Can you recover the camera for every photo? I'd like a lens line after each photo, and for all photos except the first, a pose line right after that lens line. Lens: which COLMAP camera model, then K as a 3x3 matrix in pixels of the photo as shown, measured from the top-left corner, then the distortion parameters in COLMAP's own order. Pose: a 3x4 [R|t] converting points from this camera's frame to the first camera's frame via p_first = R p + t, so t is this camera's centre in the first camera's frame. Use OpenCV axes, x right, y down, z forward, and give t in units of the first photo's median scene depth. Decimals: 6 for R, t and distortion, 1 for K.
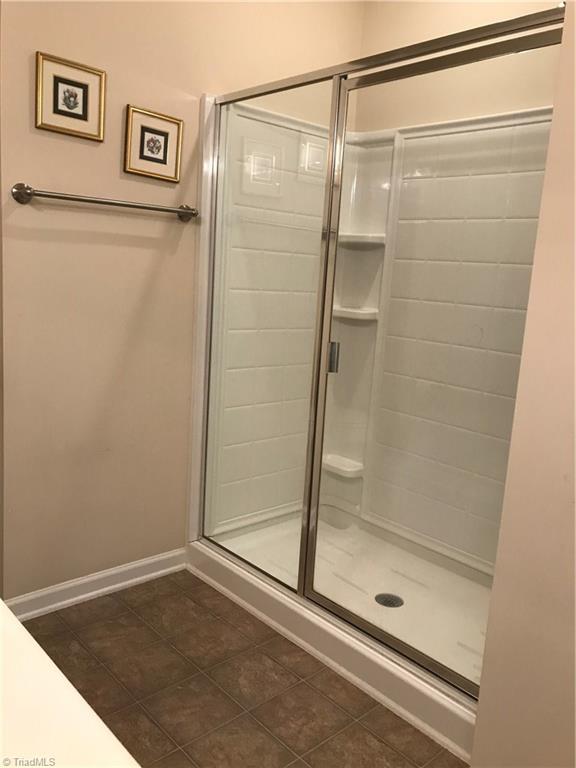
lens RADIAL K [[632.3, 0, 295.7], [0, 632.3, 381.1], [0, 0, 1]] dist [0.074017, -0.165703]
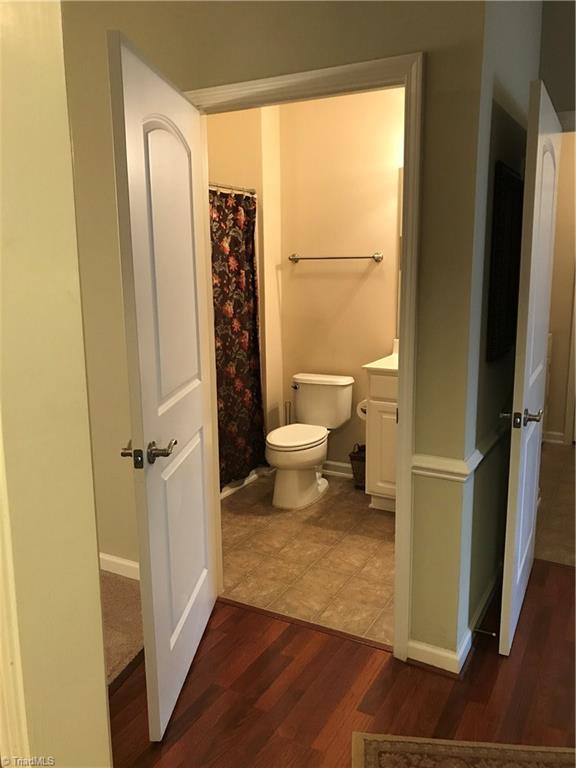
lens RADIAL K [[632.3, 0, 295.7], [0, 632.3, 381.1], [0, 0, 1]] dist [0.074017, -0.165703]
pose [[-0.328577, -0.251095, 0.910488, -1.386563], [0.140006, 0.940413, 0.309873, -0.446323], [-0.934043, 0.229290, -0.273843, 1.298962]]
